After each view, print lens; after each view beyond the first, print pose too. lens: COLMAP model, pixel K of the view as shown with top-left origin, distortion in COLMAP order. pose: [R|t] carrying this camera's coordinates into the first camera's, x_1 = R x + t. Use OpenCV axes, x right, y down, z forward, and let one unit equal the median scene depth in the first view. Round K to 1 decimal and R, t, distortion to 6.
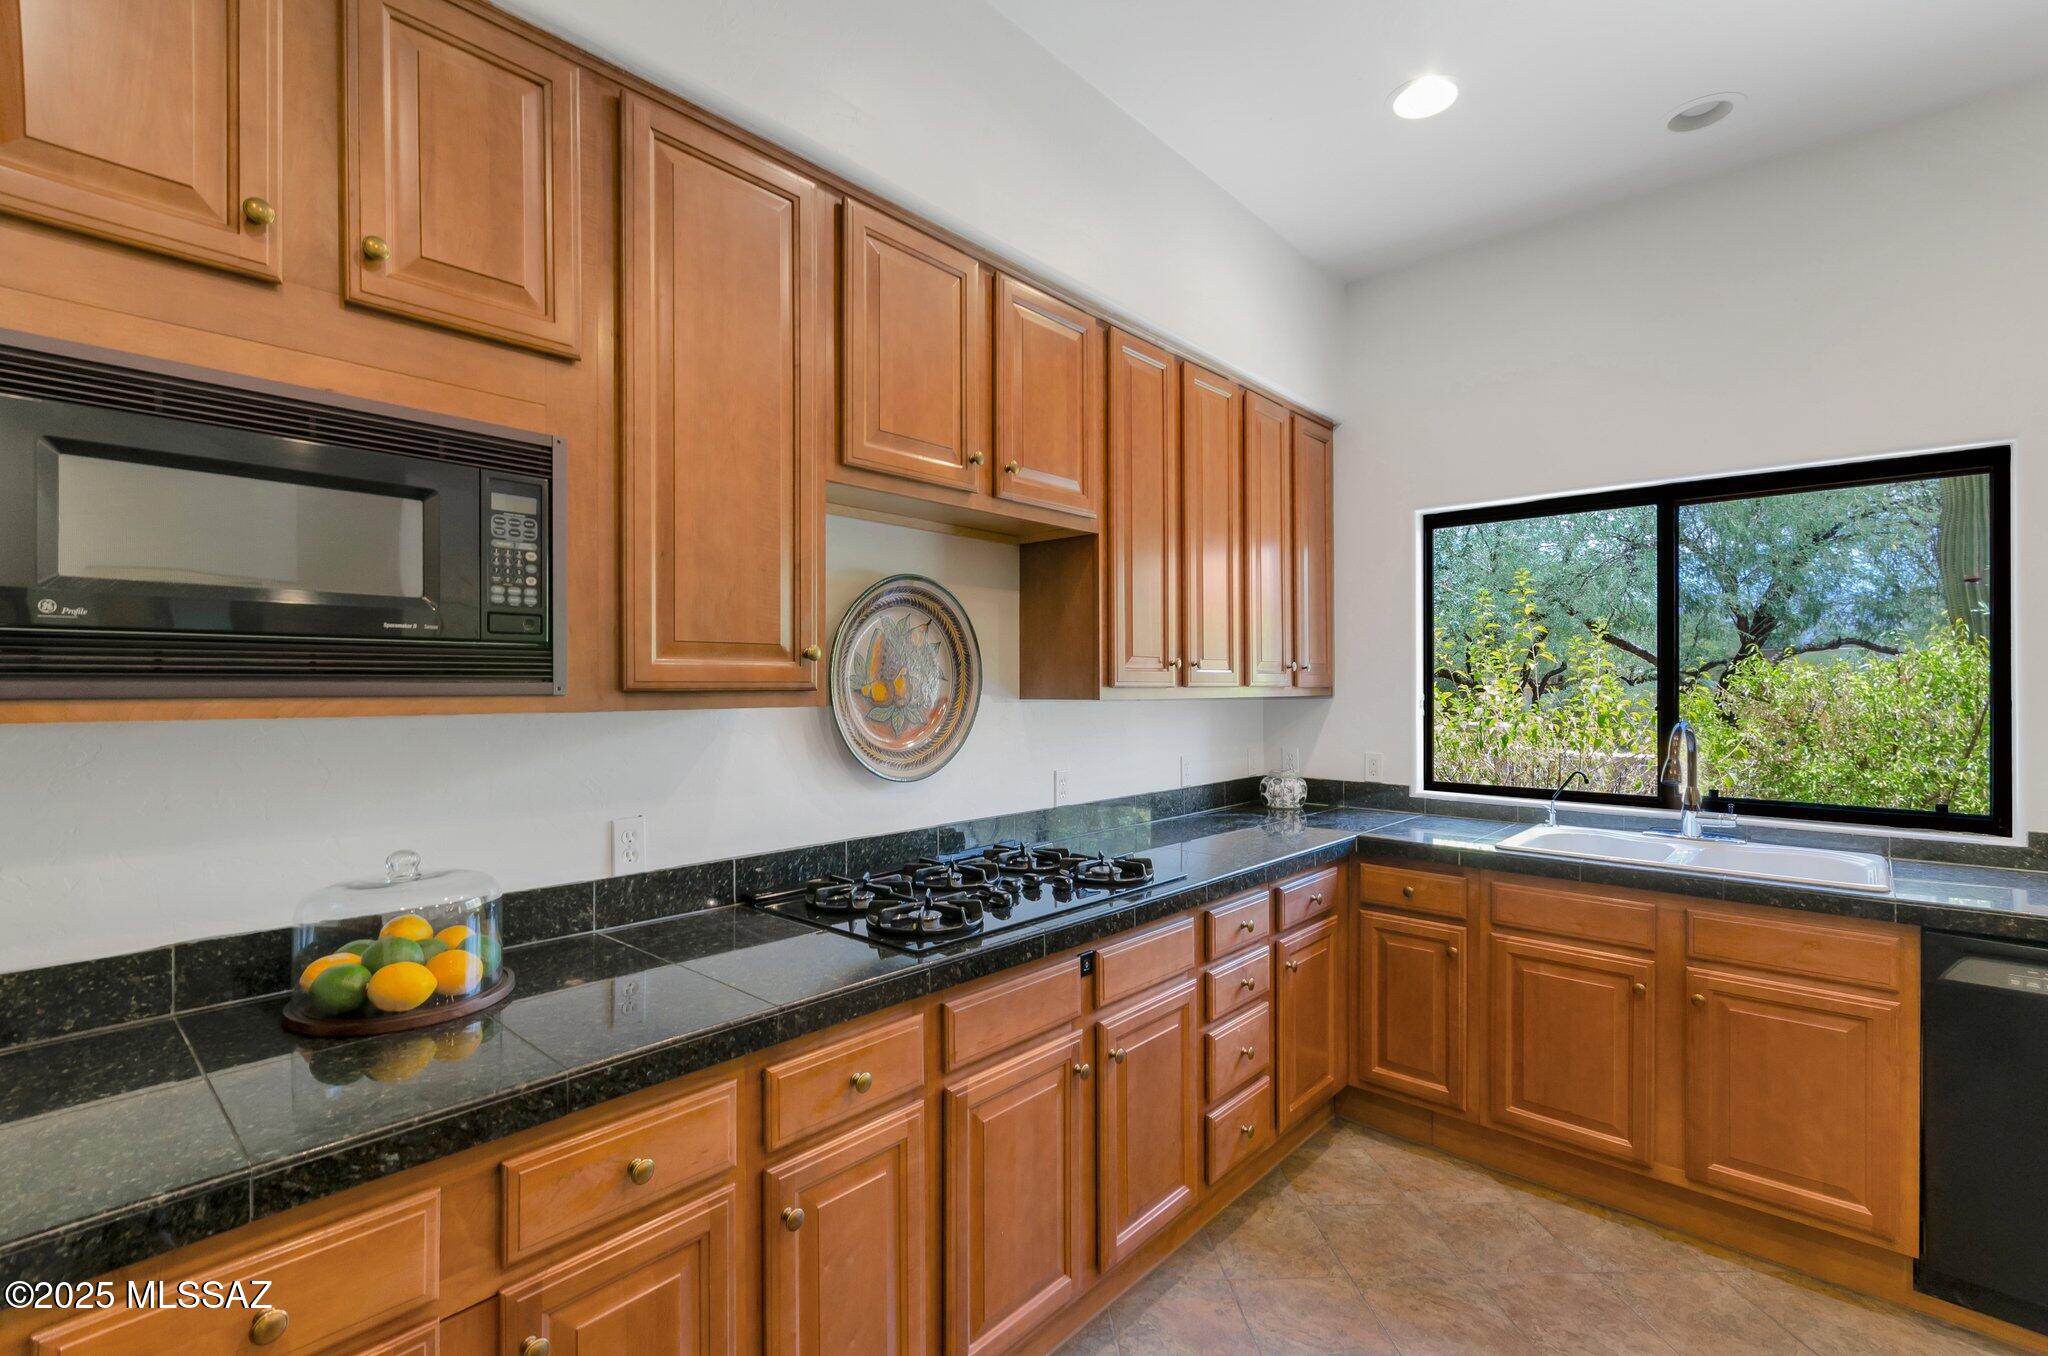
lens RADIAL K [[912.9, 0, 1024.0], [0, 912.9, 678.0], [0, 0, 1]] dist [0.000788, 0.000122]
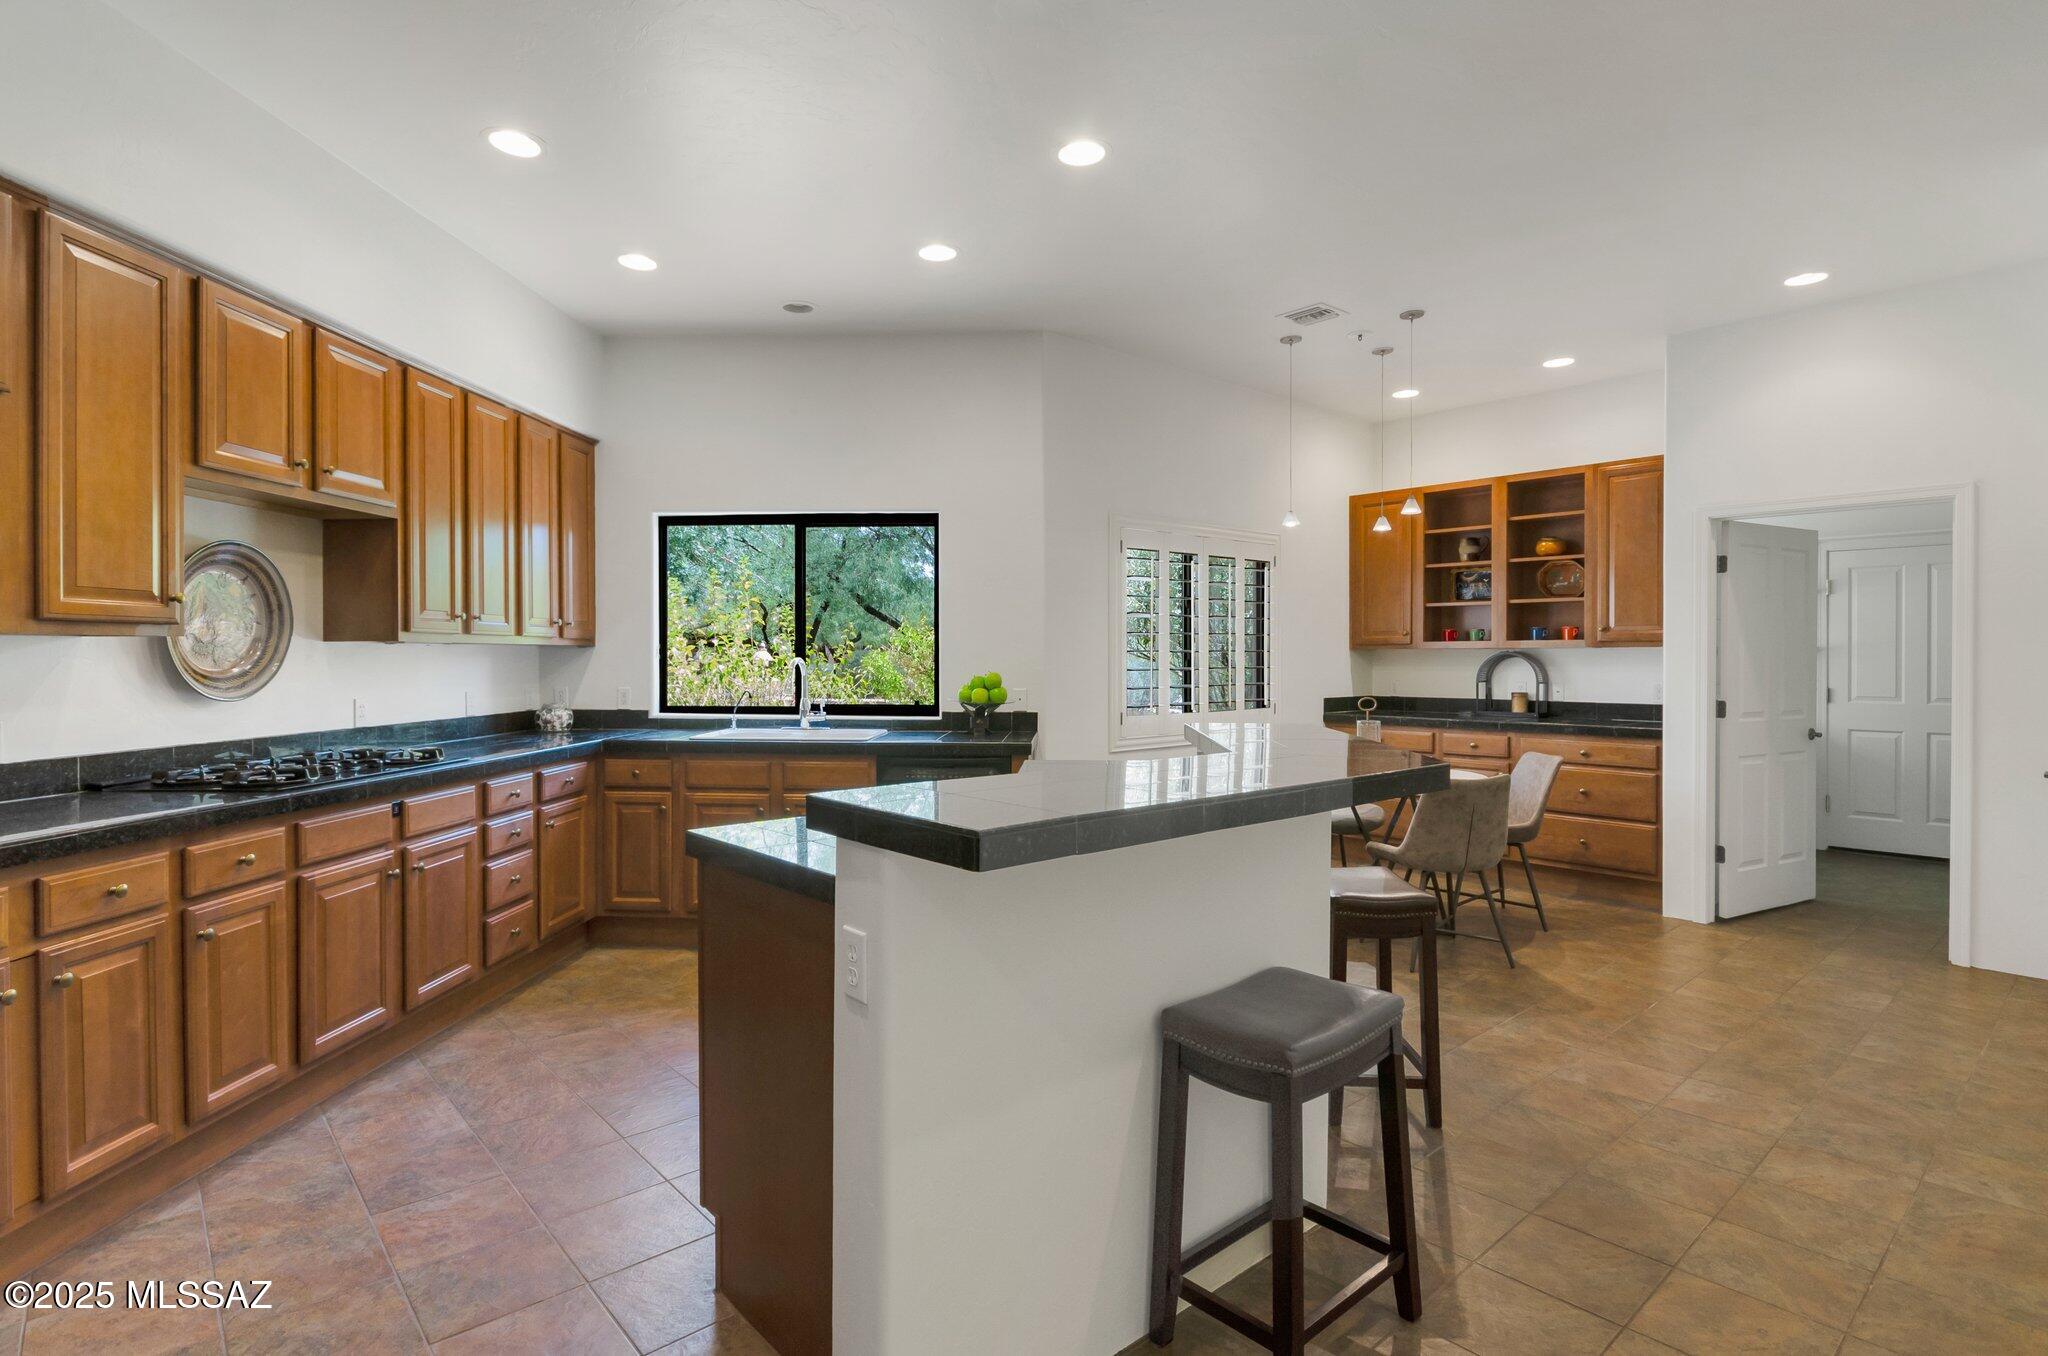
lens RADIAL K [[1039.8, 0, 1017.5], [0, 1039.8, 669.2], [0, 0, 1]] dist [-0.000338, -0.000429]
pose [[0.792279, -0.003821, 0.610147, -0.136858], [-0.007113, 0.999855, 0.015497, 0.036715], [-0.610118, -0.016618, 0.792136, -0.819787]]
